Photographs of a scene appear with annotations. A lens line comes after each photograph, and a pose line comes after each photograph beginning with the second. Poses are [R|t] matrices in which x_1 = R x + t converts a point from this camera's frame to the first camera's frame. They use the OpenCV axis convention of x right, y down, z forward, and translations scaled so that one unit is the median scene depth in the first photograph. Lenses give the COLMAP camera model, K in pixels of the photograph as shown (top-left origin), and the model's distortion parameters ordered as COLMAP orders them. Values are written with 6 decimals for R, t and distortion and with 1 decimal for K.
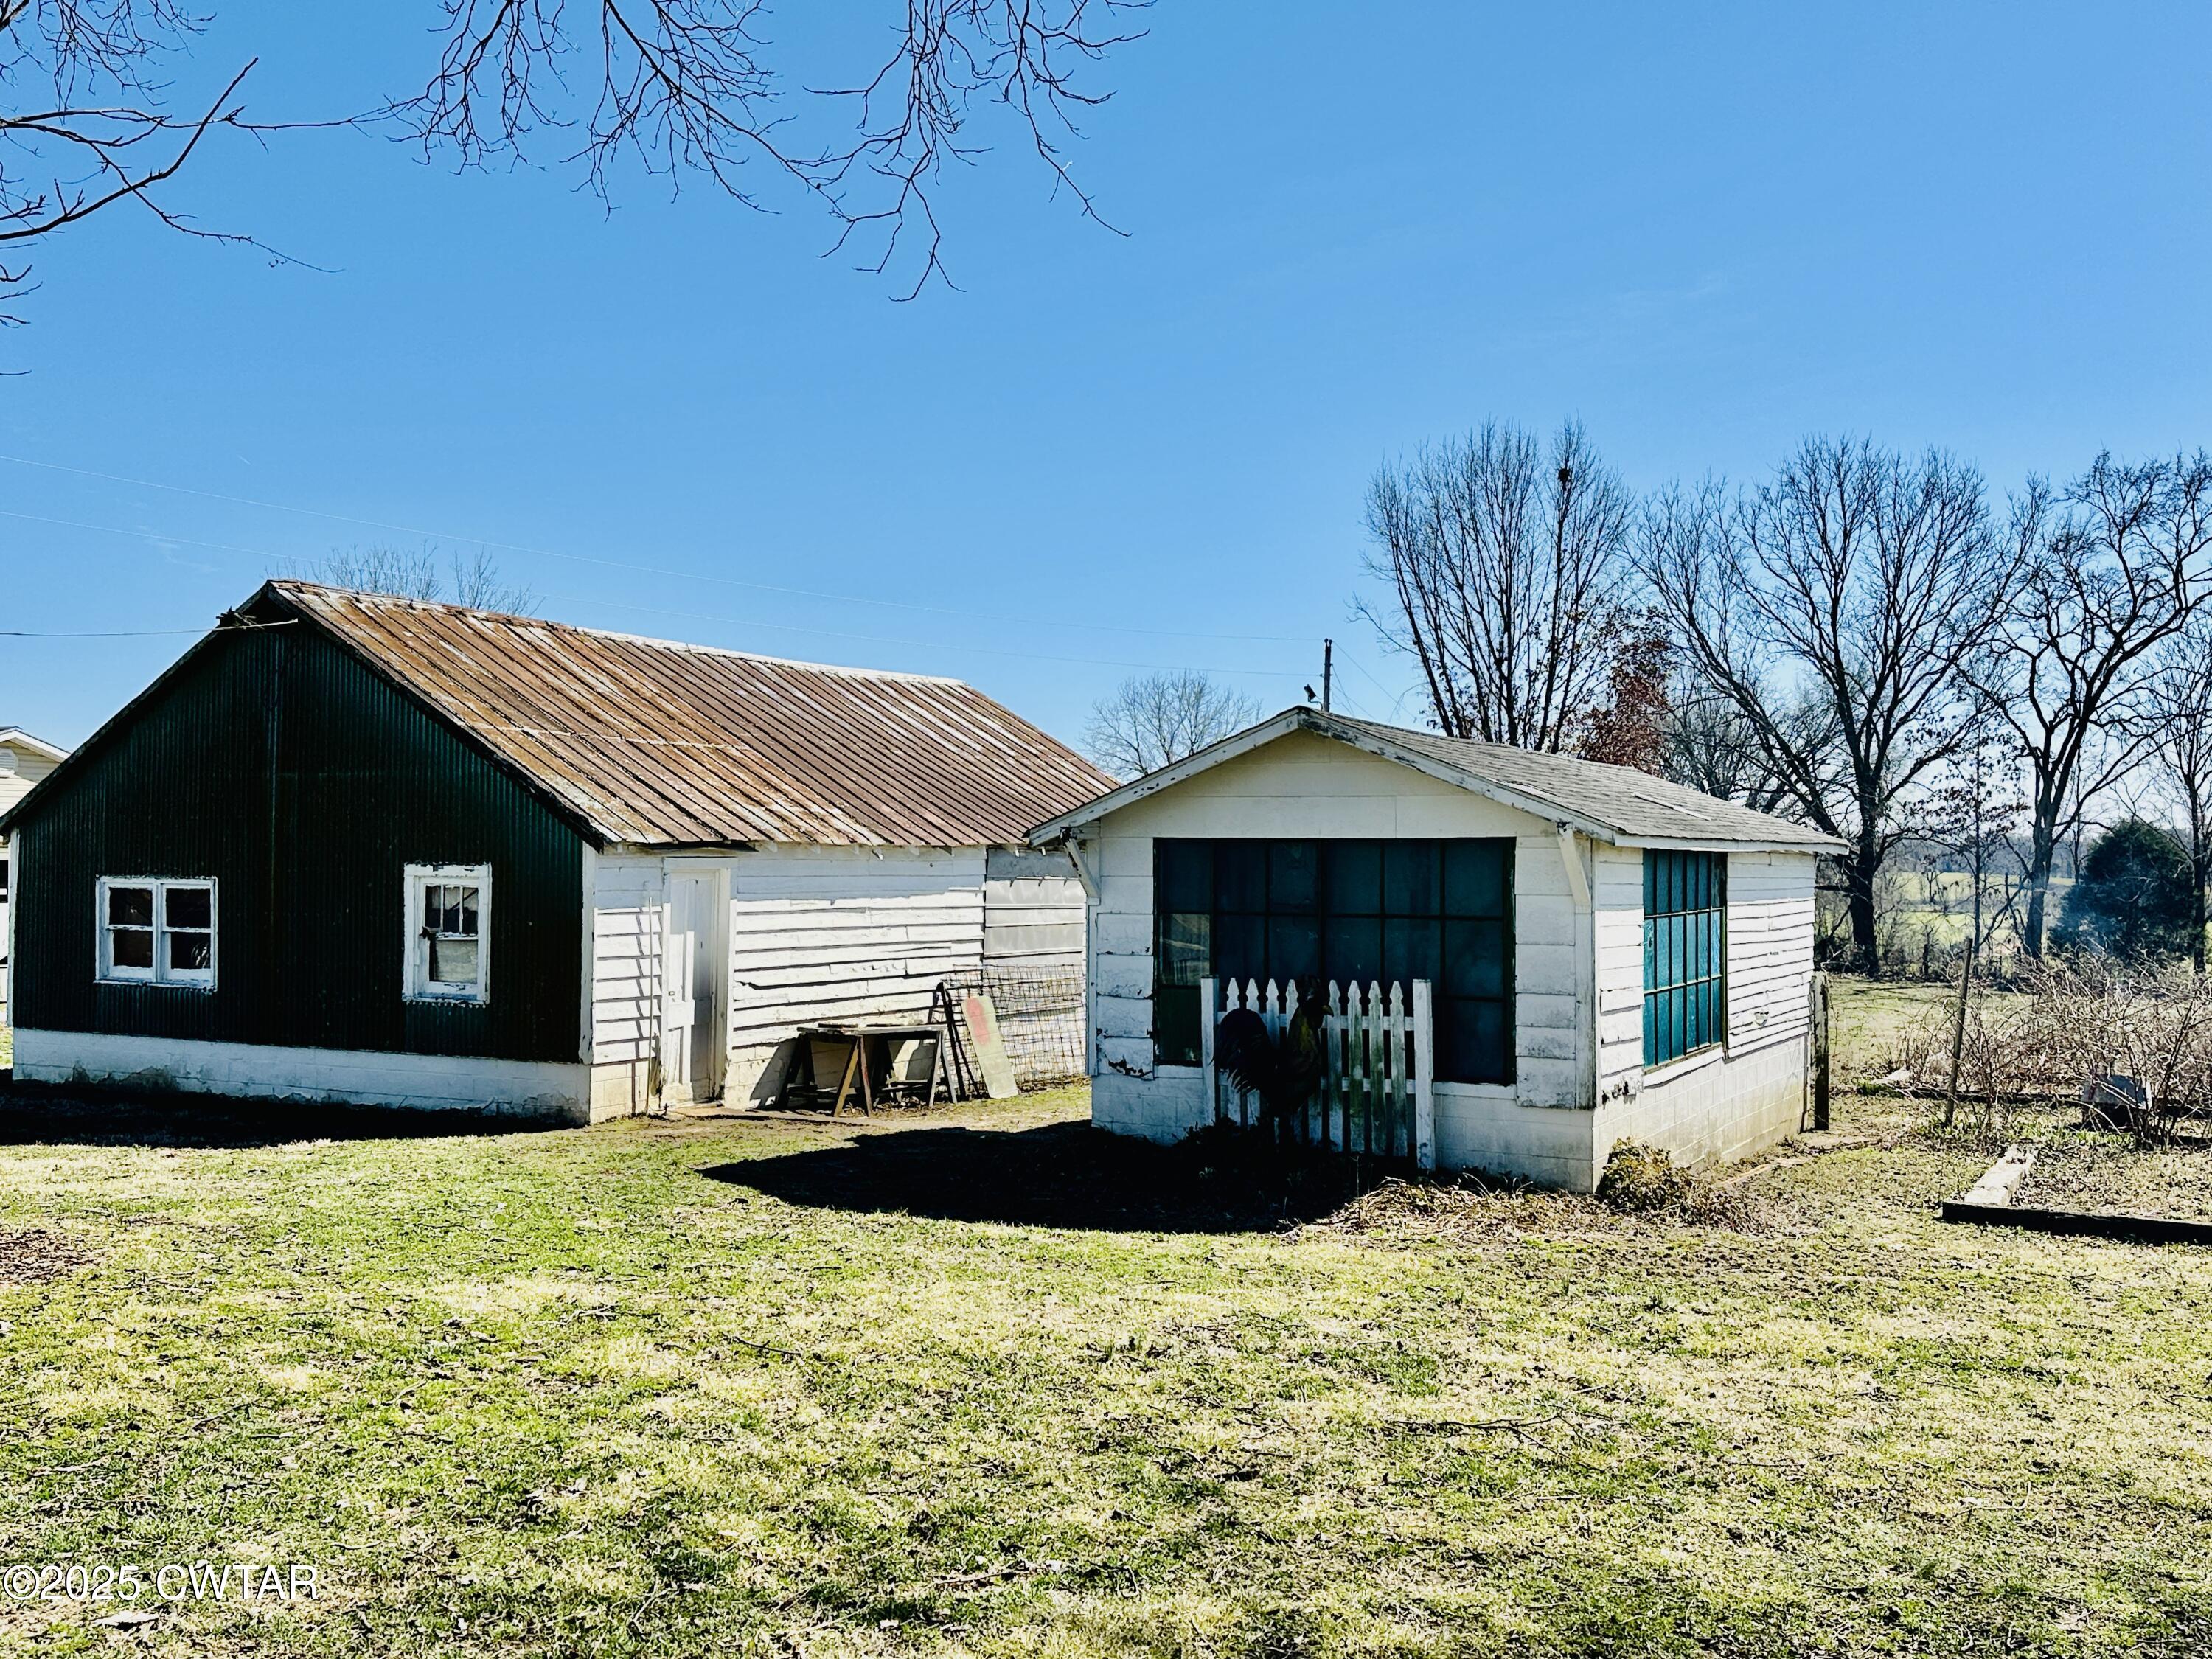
lens RADIAL K [[2177.4, 0, 1091.8], [0, 2177.4, 844.5], [0, 0, 1]] dist [0.021877, 0.000000]
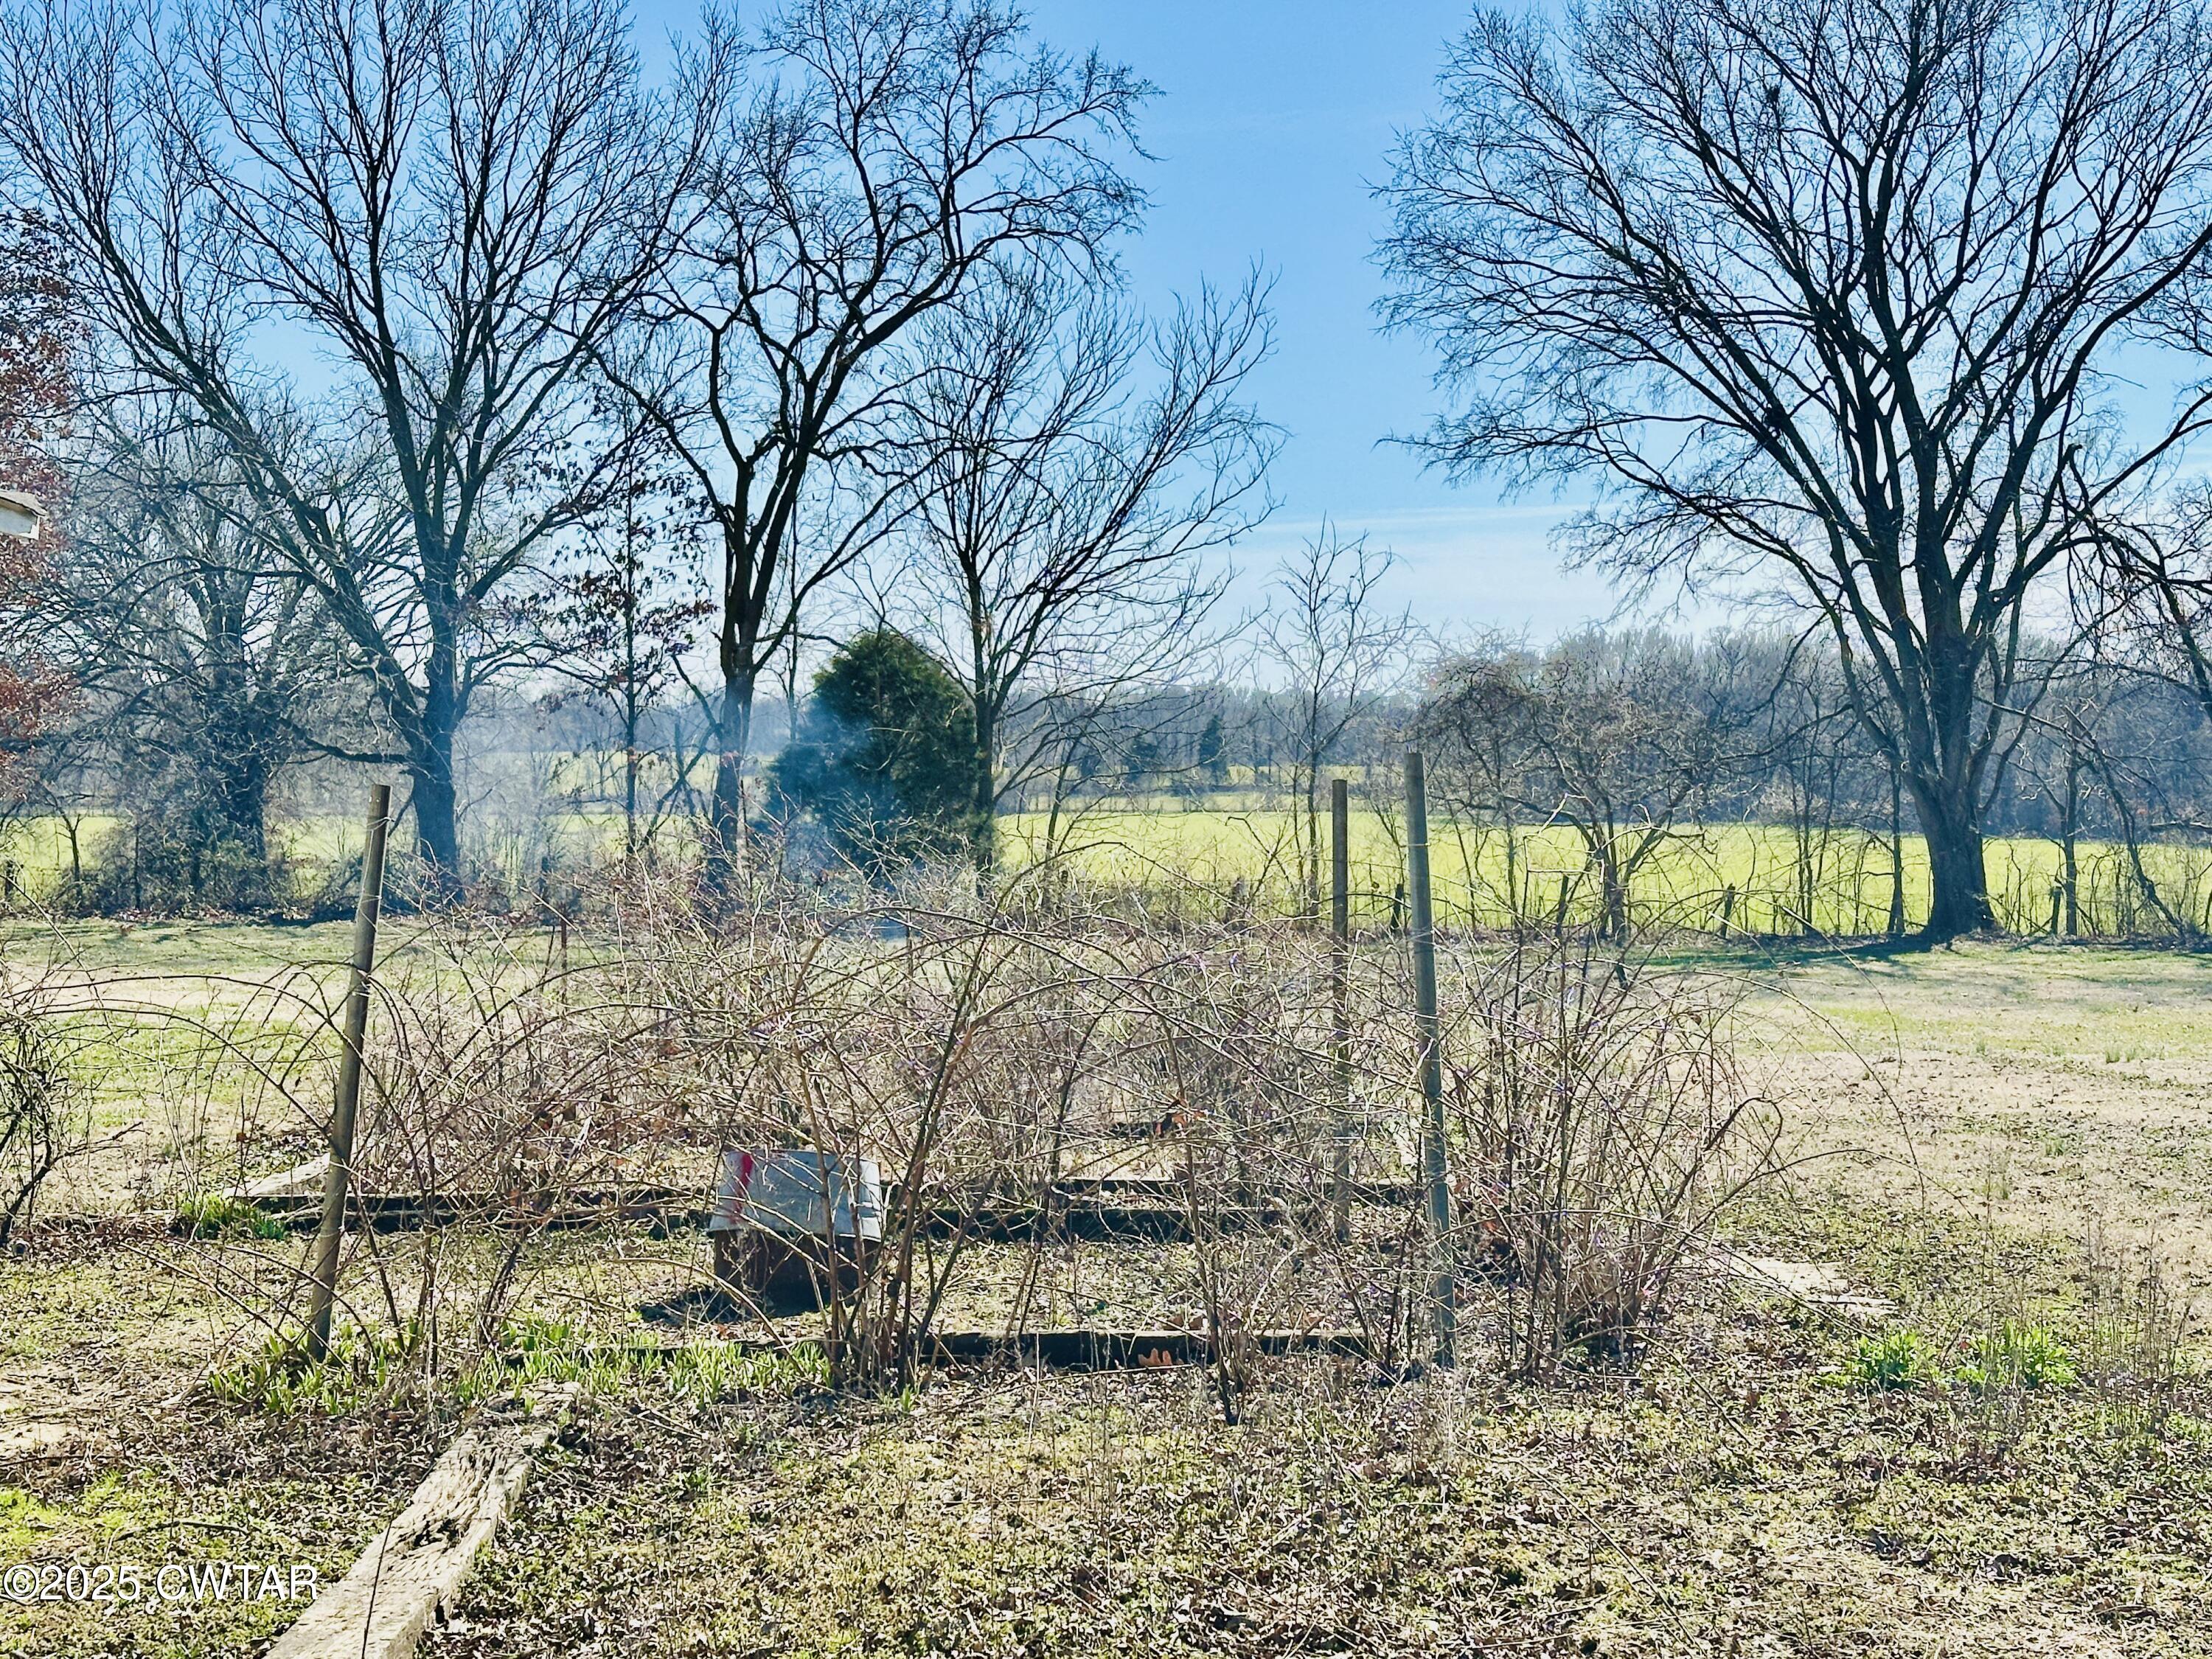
lens RADIAL K [[3595.9, 0, 1097.8], [0, 3595.9, 846.7], [0, 0, 1]] dist [0.037854, 0.000000]
pose [[0.876612, -0.021265, 0.480727, 0.070458], [0.004515, 0.999343, 0.035974, 0.011429], [-0.481176, -0.029365, 0.876132, 0.143515]]
